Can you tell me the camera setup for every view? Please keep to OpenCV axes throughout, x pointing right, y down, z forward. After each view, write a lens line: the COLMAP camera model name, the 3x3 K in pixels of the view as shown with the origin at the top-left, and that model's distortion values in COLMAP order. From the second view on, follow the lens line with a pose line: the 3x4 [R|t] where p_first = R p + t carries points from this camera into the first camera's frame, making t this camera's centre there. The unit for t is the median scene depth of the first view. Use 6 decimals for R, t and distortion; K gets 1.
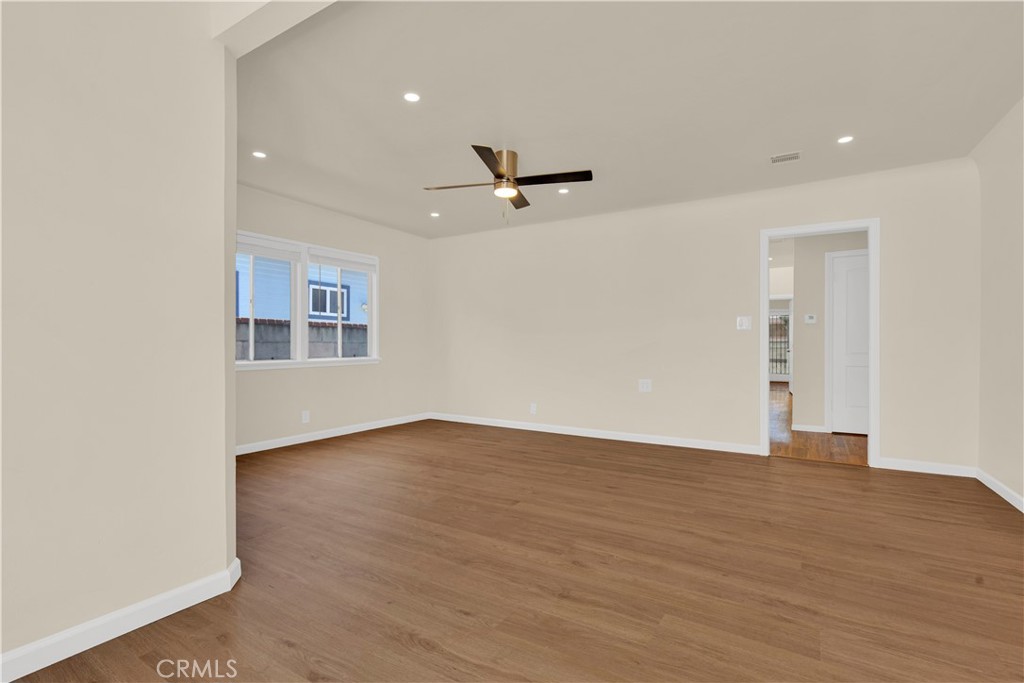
lens RADIAL K [[470.5, 0, 503.8], [0, 470.5, 350.4], [0, 0, 1]] dist [-0.013884, 0.000136]
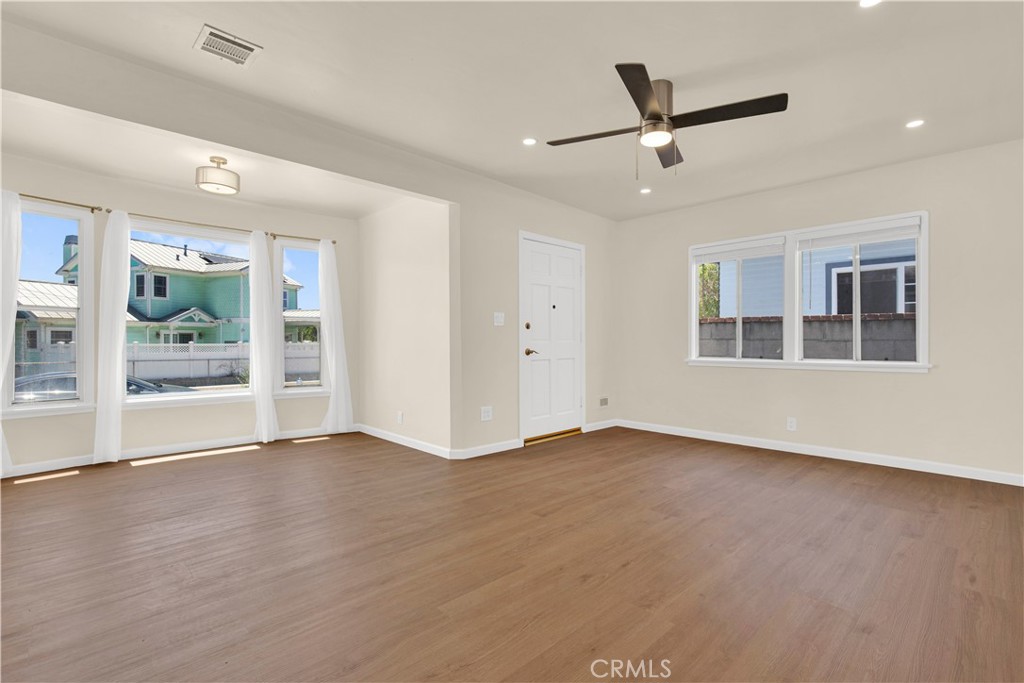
lens RADIAL K [[477.8, 0, 524.4], [0, 477.8, 343.4], [0, 0, 1]] dist [-0.014384, 0.000100]
pose [[-0.217059, -0.001500, -0.976157, 0.631341], [-0.016246, 0.999866, 0.002076, -0.005957], [0.976023, 0.016309, -0.217055, 0.789910]]
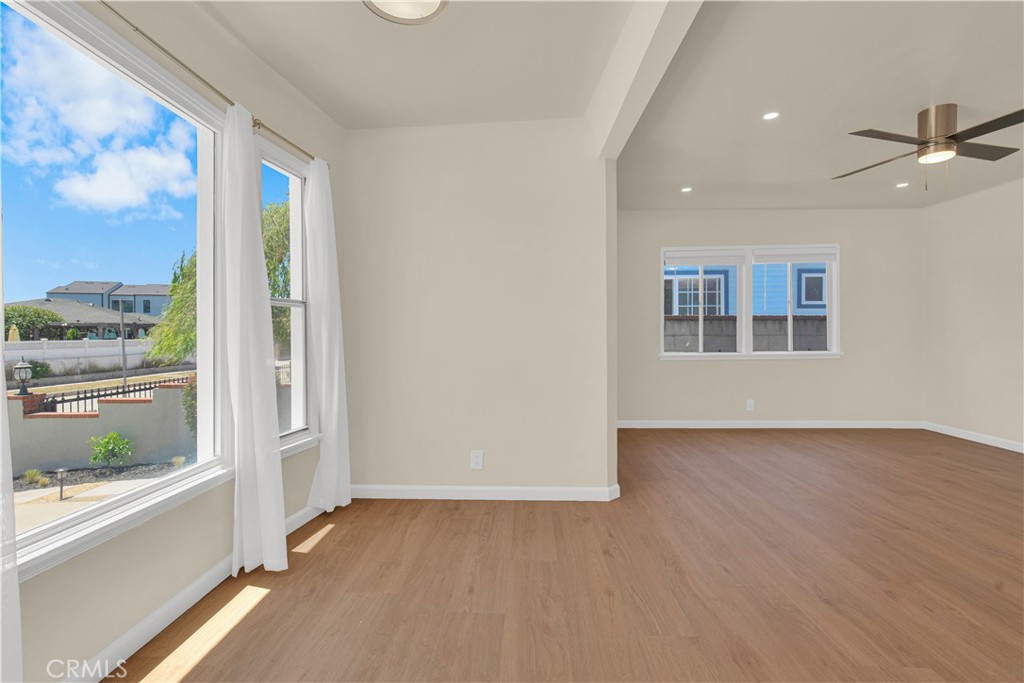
lens RADIAL K [[480.7, 0, 510.0], [0, 480.7, 331.8], [0, 0, 1]] dist [-0.000003, 0.000354]
pose [[0.506292, -0.005358, -0.862345, 0.287667], [-0.002807, 0.999965, -0.007861, -0.019953], [0.862358, 0.006401, 0.506259, -0.050242]]
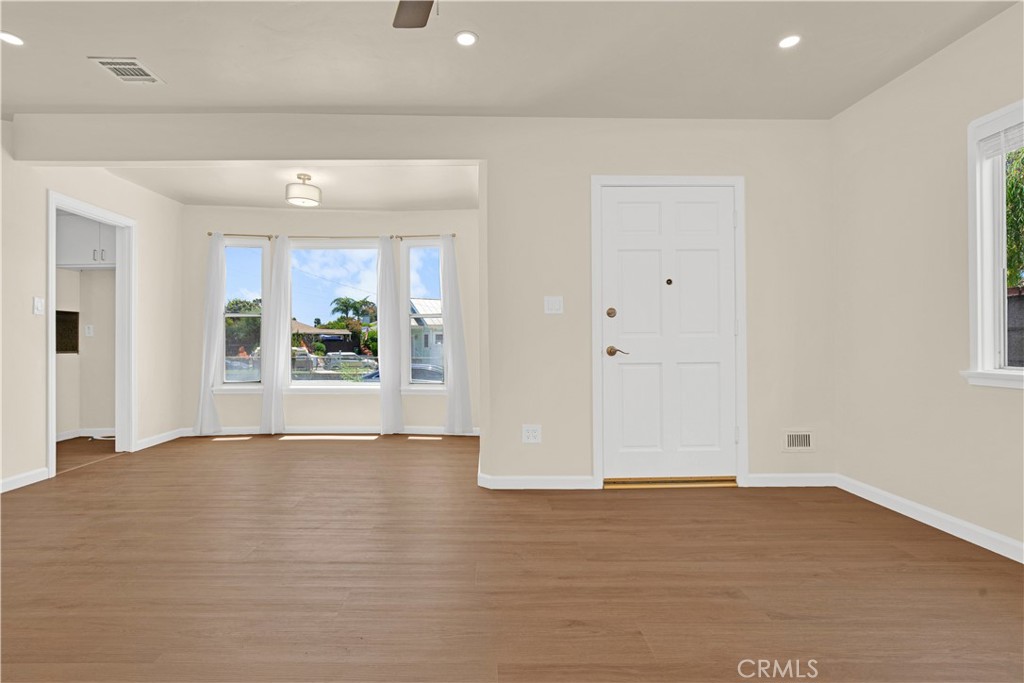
lens RADIAL K [[486.2, 0, 512.0], [0, 486.2, 341.5], [0, 0, 1]] dist [-0.012117, 0.000396]
pose [[-0.838583, -0.004818, -0.544753, 0.118759], [-0.009927, 0.999930, 0.006438, -0.002757], [0.544684, 0.010807, -0.838572, 1.103178]]
